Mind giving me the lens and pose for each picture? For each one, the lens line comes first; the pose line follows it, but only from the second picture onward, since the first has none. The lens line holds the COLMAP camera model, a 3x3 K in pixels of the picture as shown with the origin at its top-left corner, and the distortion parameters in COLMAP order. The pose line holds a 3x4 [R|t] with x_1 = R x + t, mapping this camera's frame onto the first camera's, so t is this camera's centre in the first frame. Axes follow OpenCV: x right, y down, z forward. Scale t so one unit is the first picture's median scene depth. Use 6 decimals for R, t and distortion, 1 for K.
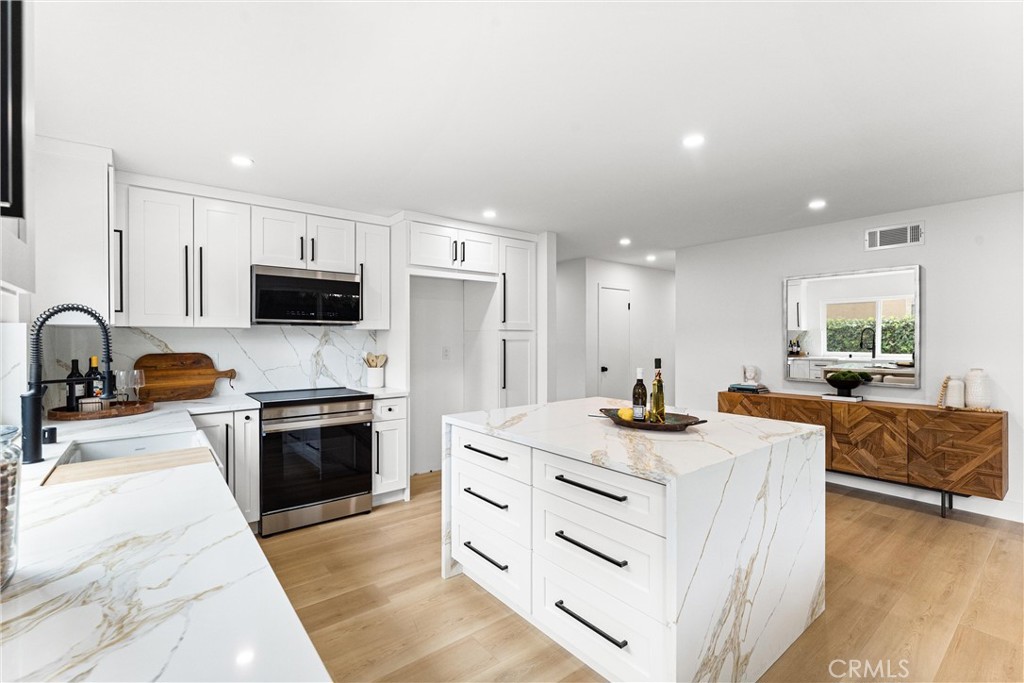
lens RADIAL K [[457.1, 0, 512.4], [0, 457.1, 338.6], [0, 0, 1]] dist [-0.003038, -0.000002]
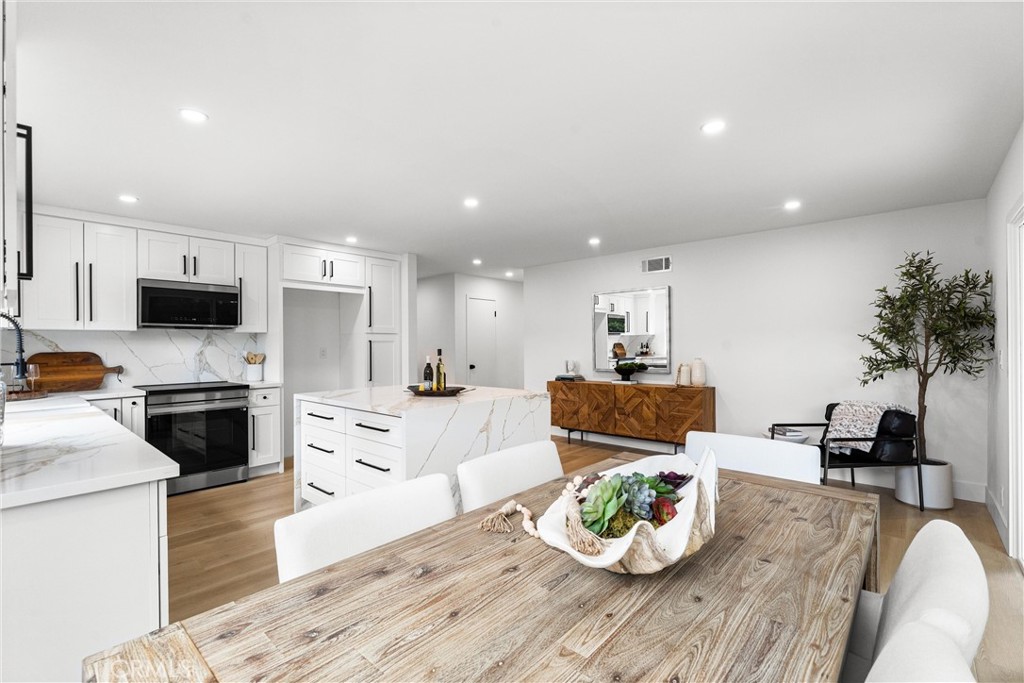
lens RADIAL K [[457.1, 0, 515.0], [0, 457.1, 342.7], [0, 0, 1]] dist [-0.003038, -0.000002]
pose [[0.986274, -0.005791, 0.165015, 0.198291], [0.006862, 0.999959, -0.005925, 0.020564], [-0.164974, 0.006976, 0.986273, -0.329142]]
